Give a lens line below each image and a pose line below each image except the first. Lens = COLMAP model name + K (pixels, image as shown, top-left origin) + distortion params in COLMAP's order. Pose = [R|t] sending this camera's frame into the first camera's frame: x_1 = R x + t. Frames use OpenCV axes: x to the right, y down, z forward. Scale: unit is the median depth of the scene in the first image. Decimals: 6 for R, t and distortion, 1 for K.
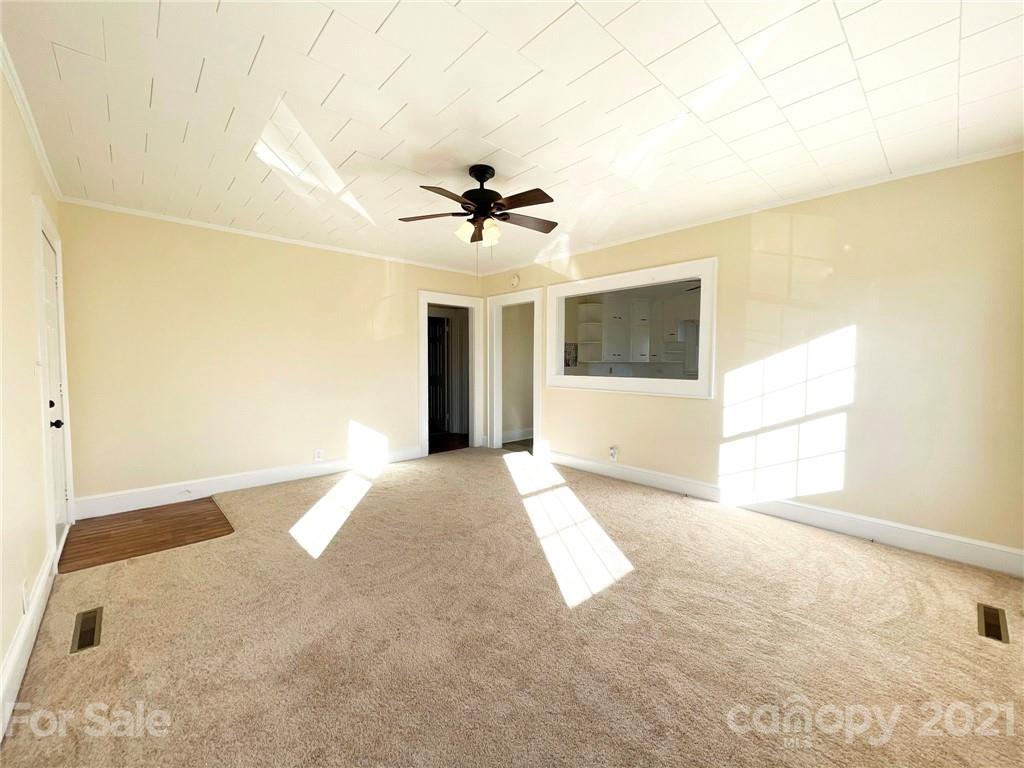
lens RADIAL K [[413.5, 0, 512.1], [0, 413.5, 381.5], [0, 0, 1]] dist [-0.004874, 0.000551]
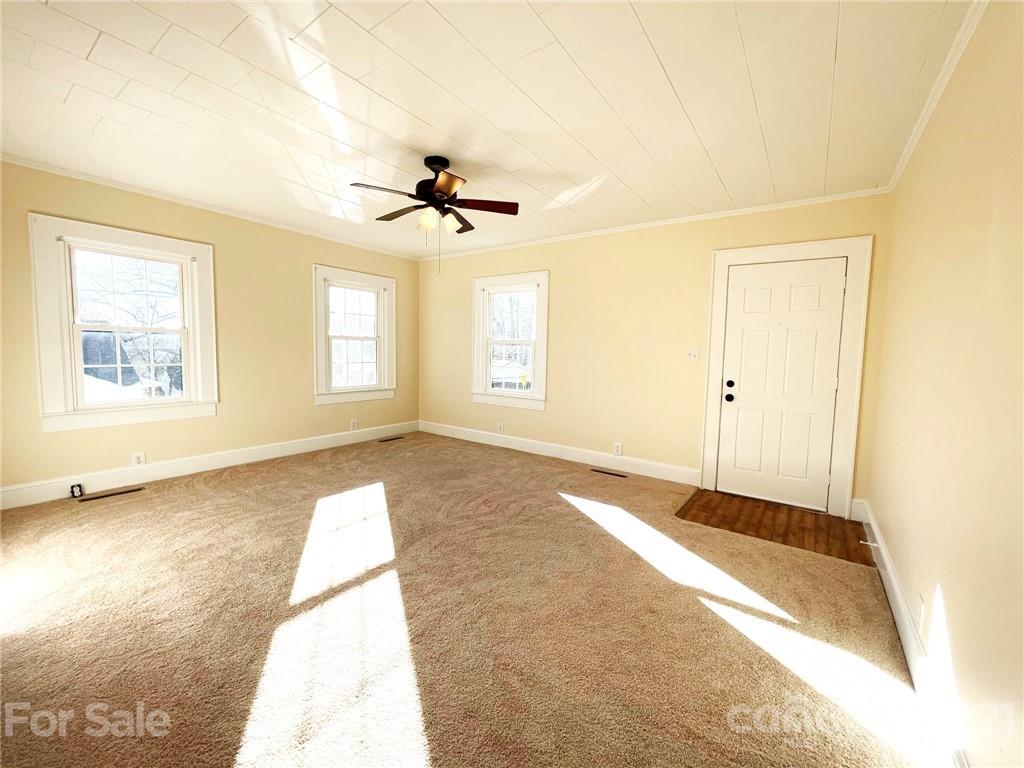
lens RADIAL K [[412.4, 0, 511.7], [0, 412.4, 381.1], [0, 0, 1]] dist [-0.008916, 0.003406]
pose [[-0.981567, -0.002567, -0.191099, -0.033451], [-0.024483, 0.993360, 0.112411, -0.094254], [0.189542, 0.115018, -0.975113, 1.773402]]
